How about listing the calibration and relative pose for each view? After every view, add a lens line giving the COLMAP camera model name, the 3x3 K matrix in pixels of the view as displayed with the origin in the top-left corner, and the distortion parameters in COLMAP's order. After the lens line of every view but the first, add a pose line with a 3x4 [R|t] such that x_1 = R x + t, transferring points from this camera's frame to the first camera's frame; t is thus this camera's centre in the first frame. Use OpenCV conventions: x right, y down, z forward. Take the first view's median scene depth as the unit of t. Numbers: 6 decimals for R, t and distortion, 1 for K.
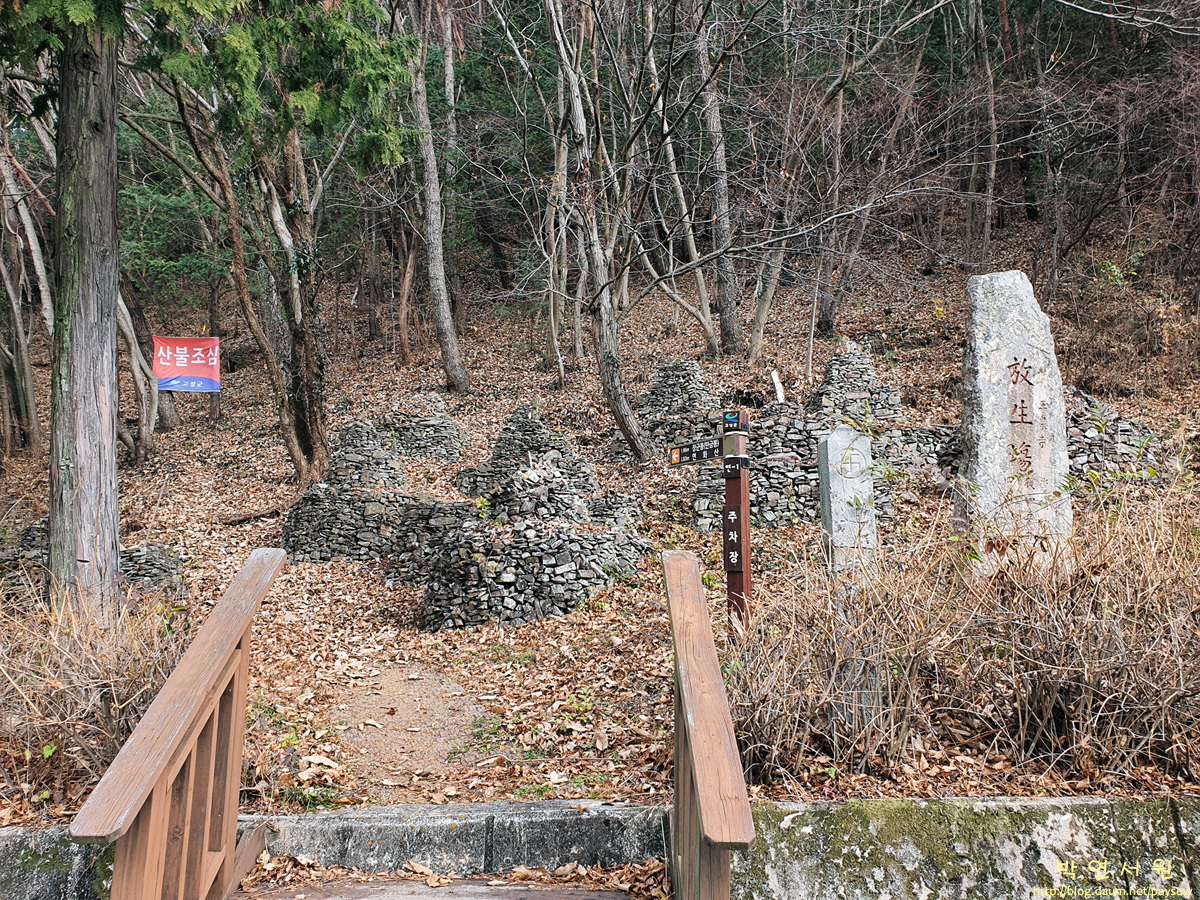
lens RADIAL K [[899.4, 0, 600.0], [0, 899.4, 450.0], [0, 0, 1]] dist [0.019834, -0.004297]
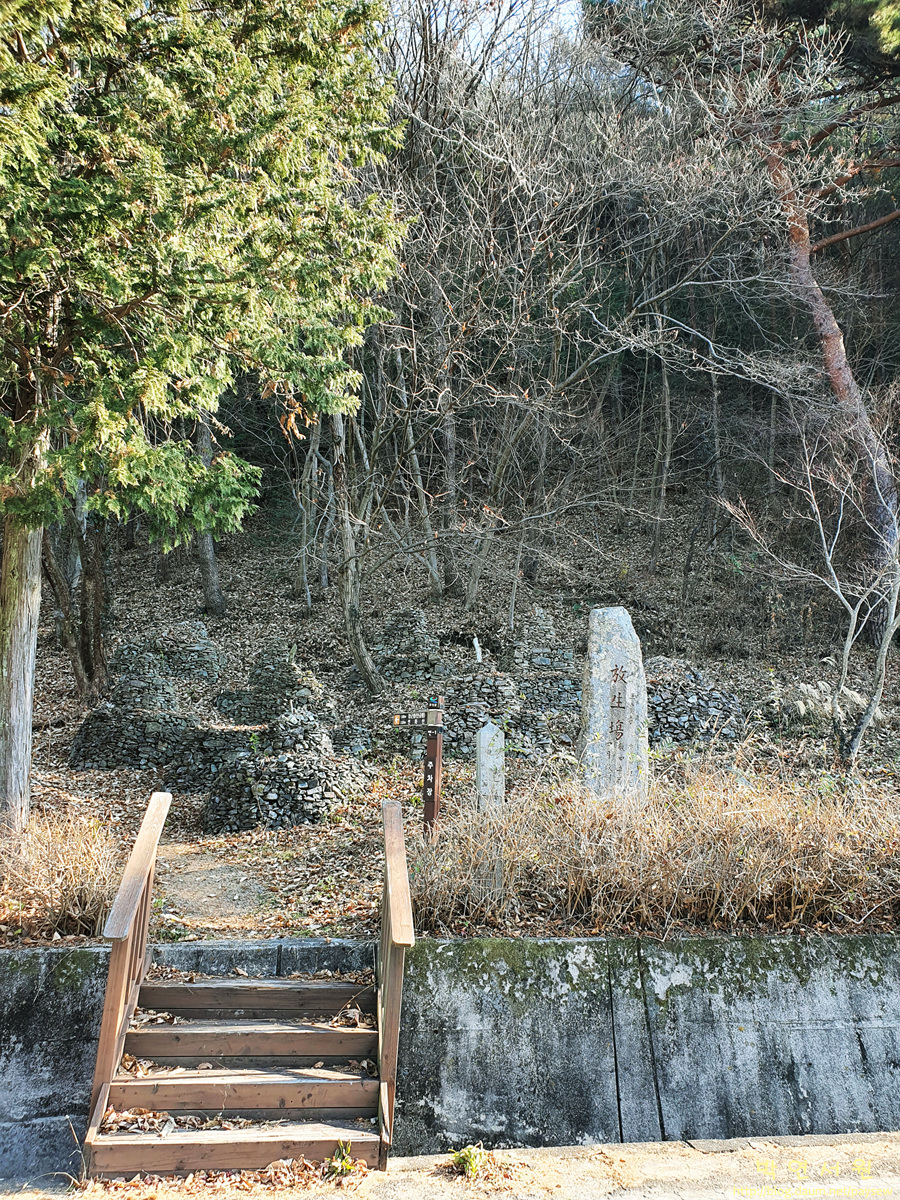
lens RADIAL K [[894.5, 0, 450.0], [0, 894.5, 600.0], [0, 0, 1]] dist [0.005000, -0.000666]
pose [[0.989975, 0.058457, 0.128581, -0.026305], [-0.052335, 0.997352, -0.050491, -0.106560], [-0.131192, 0.043255, 0.990413, -0.425171]]
